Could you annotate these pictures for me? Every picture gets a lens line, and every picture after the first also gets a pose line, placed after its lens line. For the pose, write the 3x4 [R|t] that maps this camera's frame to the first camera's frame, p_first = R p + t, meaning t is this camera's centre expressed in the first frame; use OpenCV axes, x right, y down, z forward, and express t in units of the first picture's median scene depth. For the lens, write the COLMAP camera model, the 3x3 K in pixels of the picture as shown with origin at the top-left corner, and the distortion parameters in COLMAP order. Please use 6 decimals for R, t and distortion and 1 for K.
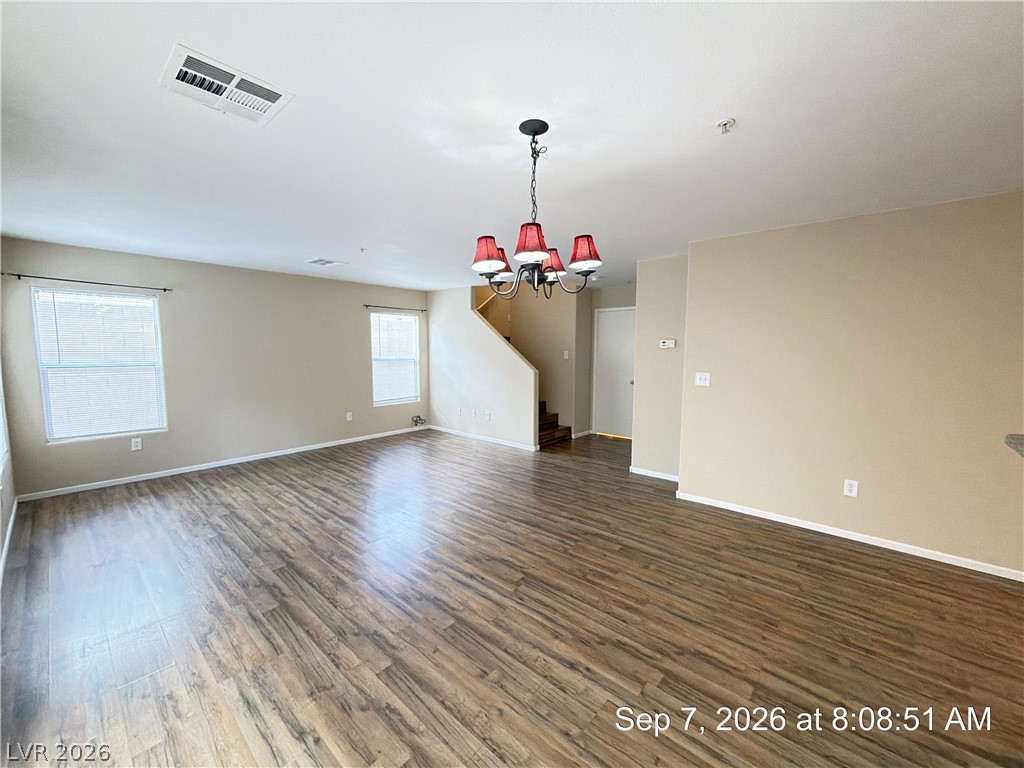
lens RADIAL K [[407.7, 0, 513.1], [0, 407.7, 385.3], [0, 0, 1]] dist [0.000213, 0.000189]
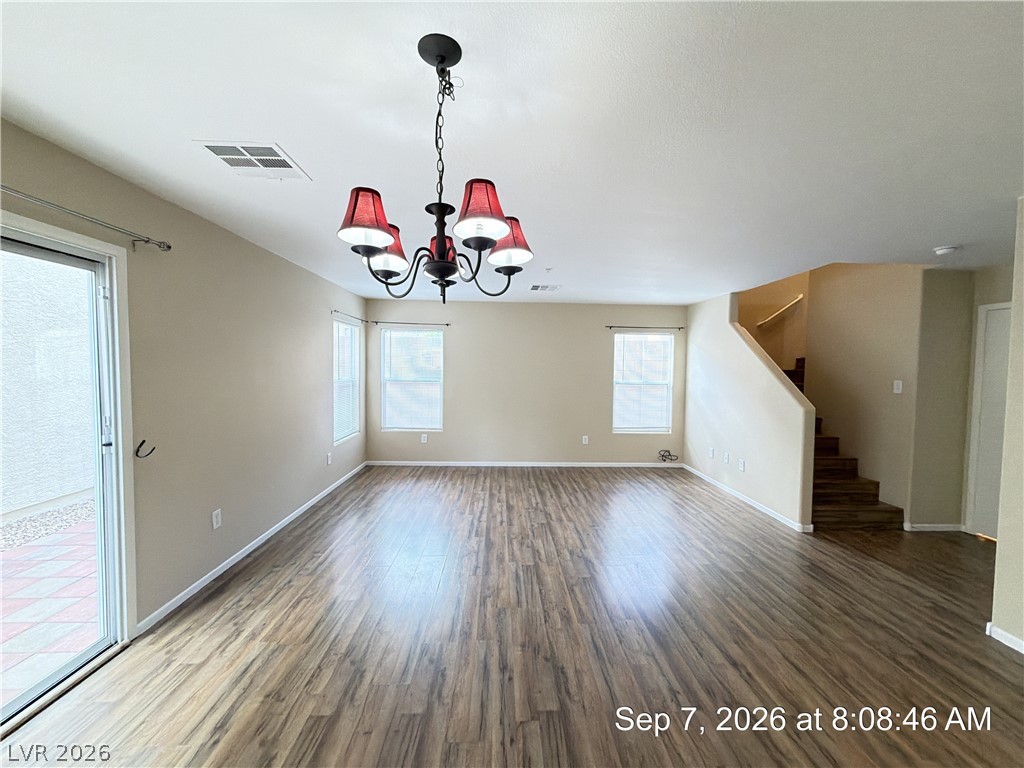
lens RADIAL K [[407.7, 0, 513.1], [0, 407.7, 383.7], [0, 0, 1]] dist [0.000213, 0.000189]
pose [[0.685596, 0.036017, -0.727090, 0.291276], [-0.080307, 0.996421, -0.026366, -0.028957], [0.723539, 0.076467, 0.686035, 0.291137]]
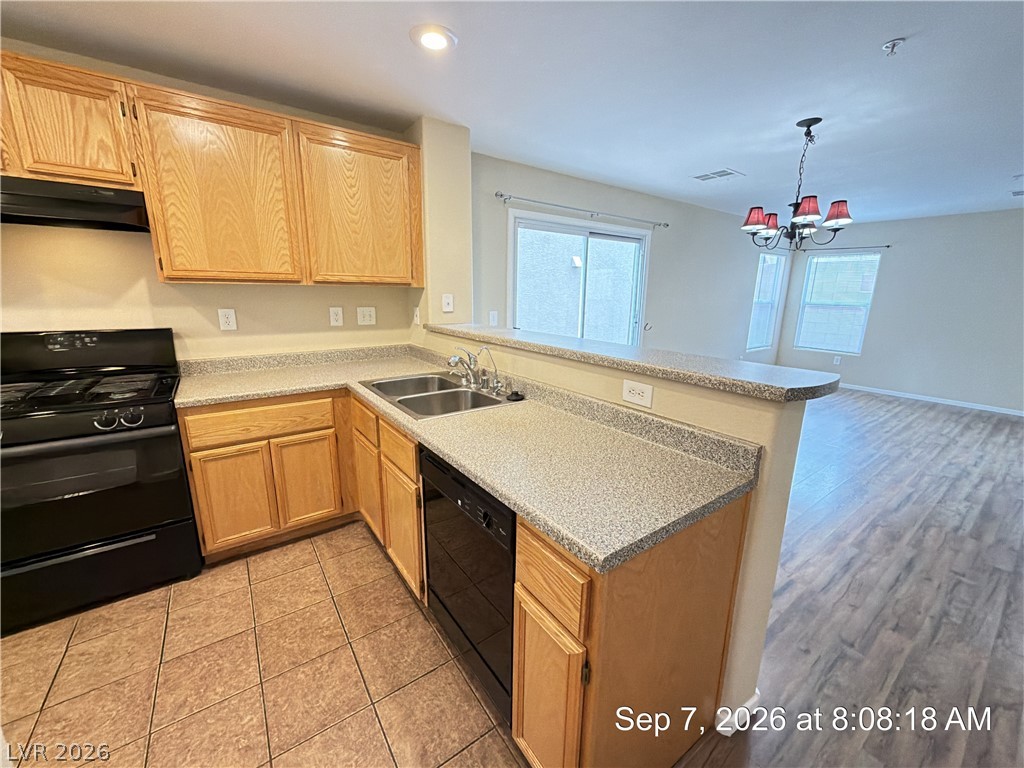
lens RADIAL K [[407.7, 0, 511.8], [0, 407.7, 384.5], [0, 0, 1]] dist [0.000213, 0.000189]
pose [[-0.219008, 0.213447, -0.952090, 0.796423], [-0.107834, 0.964507, 0.241035, 0.002611], [0.969746, 0.155457, -0.188218, 0.182204]]
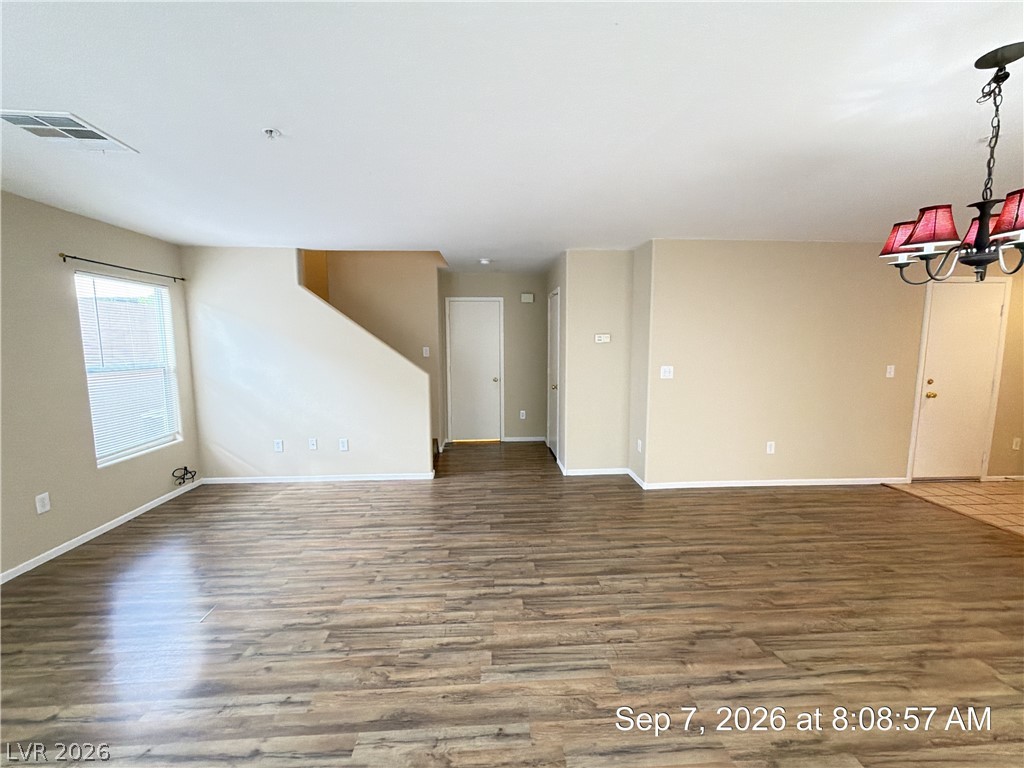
lens RADIAL K [[407.7, 0, 513.4], [0, 407.7, 385.3], [0, 0, 1]] dist [0.000213, 0.000189]
pose [[0.709616, -0.082326, 0.699762, -0.521836], [0.071186, 0.996446, 0.045042, -0.053725], [-0.700983, 0.017851, 0.712955, 0.492470]]
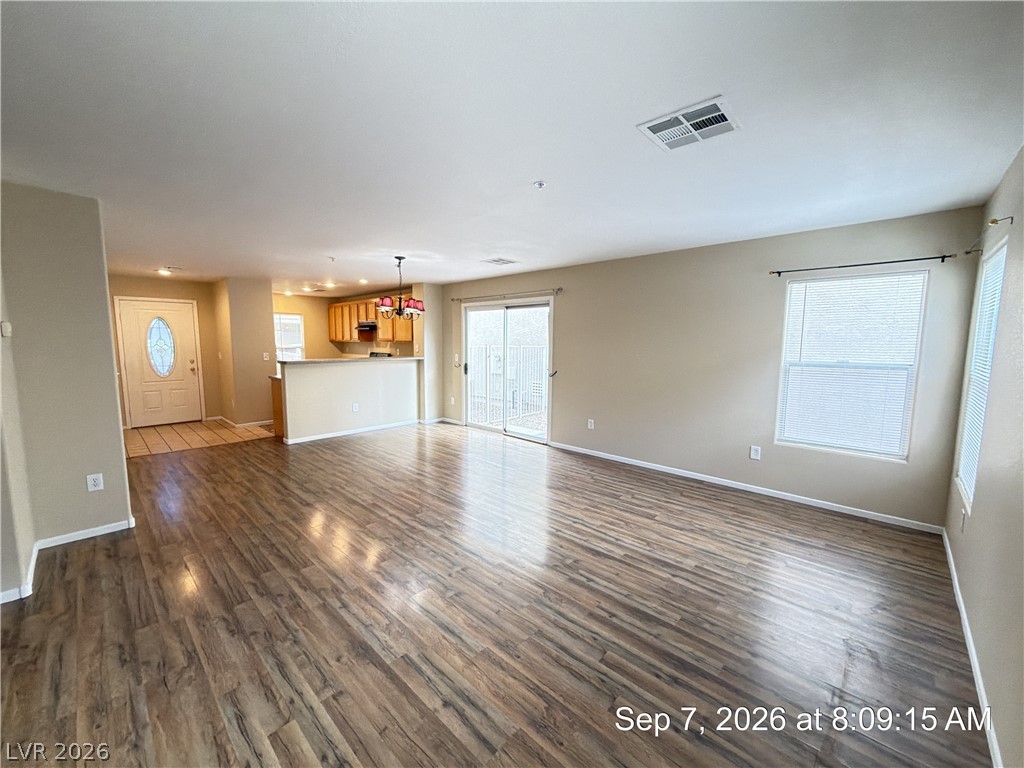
lens RADIAL K [[407.7, 0, 513.0], [0, 407.7, 382.4], [0, 0, 1]] dist [0.000213, 0.000189]
pose [[-0.999345, -0.013753, 0.033484, -0.355856], [-0.006904, 0.980446, 0.196669, -0.159468], [-0.035534, 0.196309, -0.979898, 1.681114]]
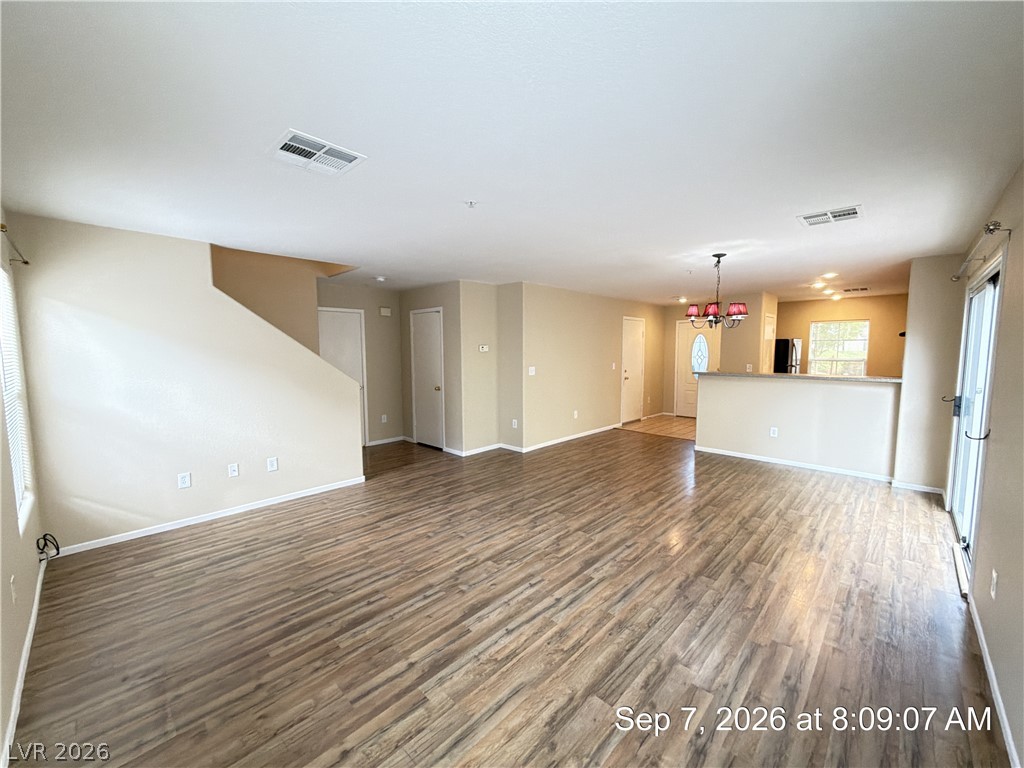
lens RADIAL K [[407.7, 0, 513.1], [0, 407.7, 385.4], [0, 0, 1]] dist [0.000213, 0.000189]
pose [[0.042809, -0.092249, 0.994815, -1.035751], [0.097984, 0.991316, 0.087708, -0.098680], [-0.994267, 0.093721, 0.051476, 0.930951]]
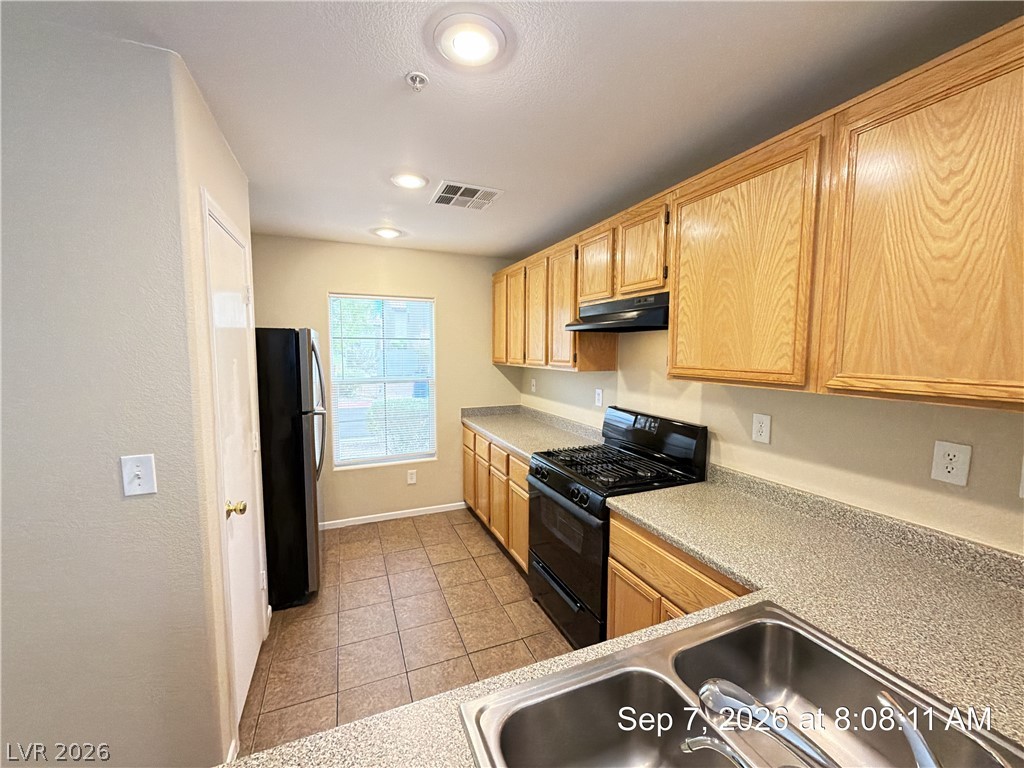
lens RADIAL K [[407.7, 0, 515.4], [0, 407.7, 383.7], [0, 0, 1]] dist [0.000213, 0.000189]
pose [[-0.901537, -0.041692, 0.430689, 0.345129], [0.034412, 0.985286, 0.167413, -0.032753], [-0.431331, 0.165750, -0.886837, 0.154563]]
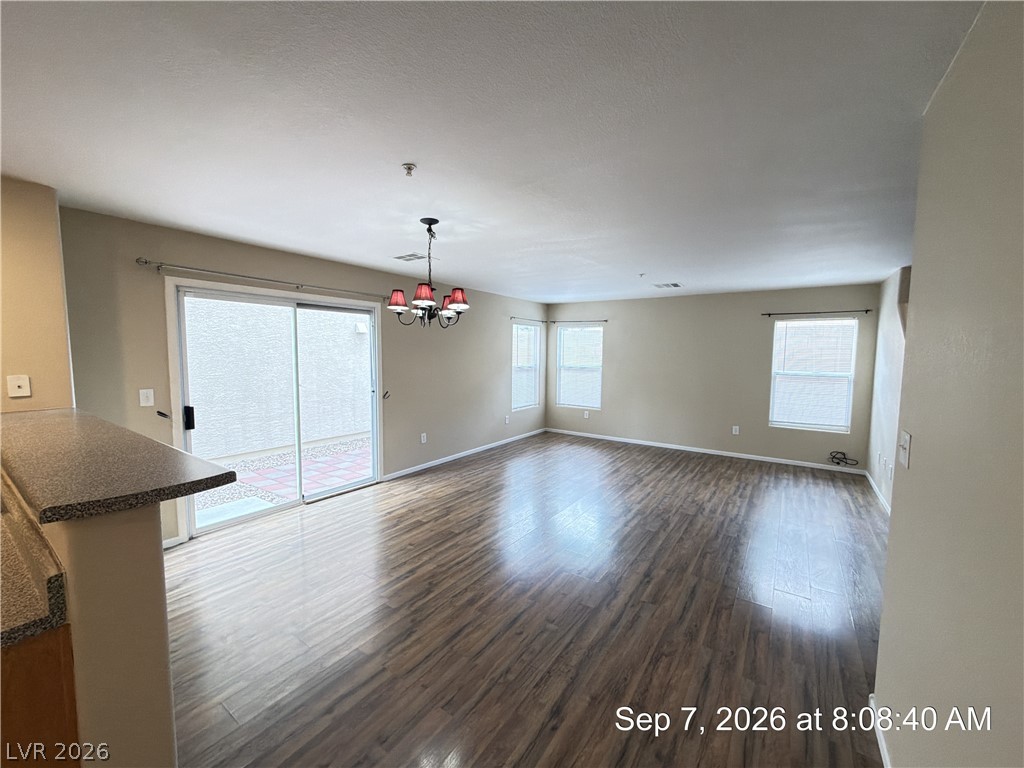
lens RADIAL K [[407.7, 0, 512.3], [0, 407.7, 383.4], [0, 0, 1]] dist [0.000213, 0.000189]
pose [[0.117844, 0.073553, -0.990304, 0.761014], [-0.103787, 0.992704, 0.061381, -0.059948], [0.987594, 0.095547, 0.124618, 0.523048]]
